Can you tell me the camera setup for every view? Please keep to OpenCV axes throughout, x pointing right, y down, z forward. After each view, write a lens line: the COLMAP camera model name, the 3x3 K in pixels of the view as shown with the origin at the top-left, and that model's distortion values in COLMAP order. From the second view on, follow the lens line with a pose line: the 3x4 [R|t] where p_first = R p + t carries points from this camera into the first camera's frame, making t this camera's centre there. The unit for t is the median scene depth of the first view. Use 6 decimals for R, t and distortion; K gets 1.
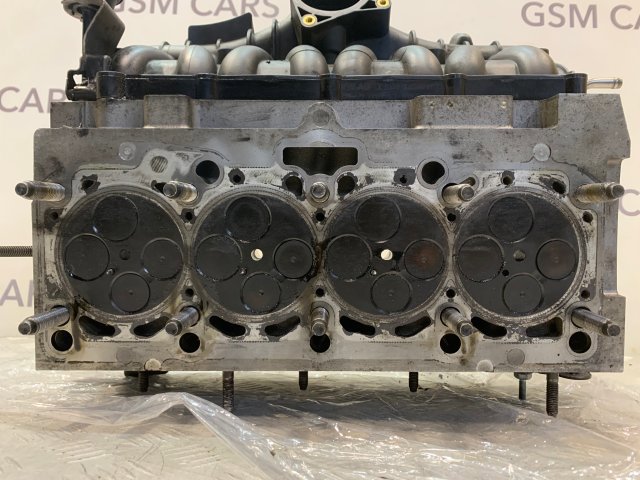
lens RADIAL K [[503.5, 0, 320.0], [0, 503.5, 240.0], [0, 0, 1]] dist [-0.026949, -0.013532]
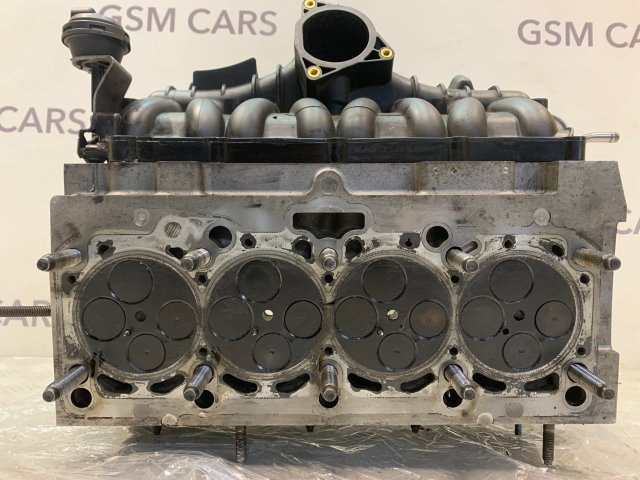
lens RADIAL K [[503.9, 0, 315.8], [0, 503.9, 240.1], [0, 0, 1]] dist [-0.027973, -0.010585]
pose [[0.999948, -0.004215, 0.009265, -0.035568], [0.003950, 0.999586, 0.028506, -0.155935], [-0.009381, -0.028468, 0.999551, -0.037104]]
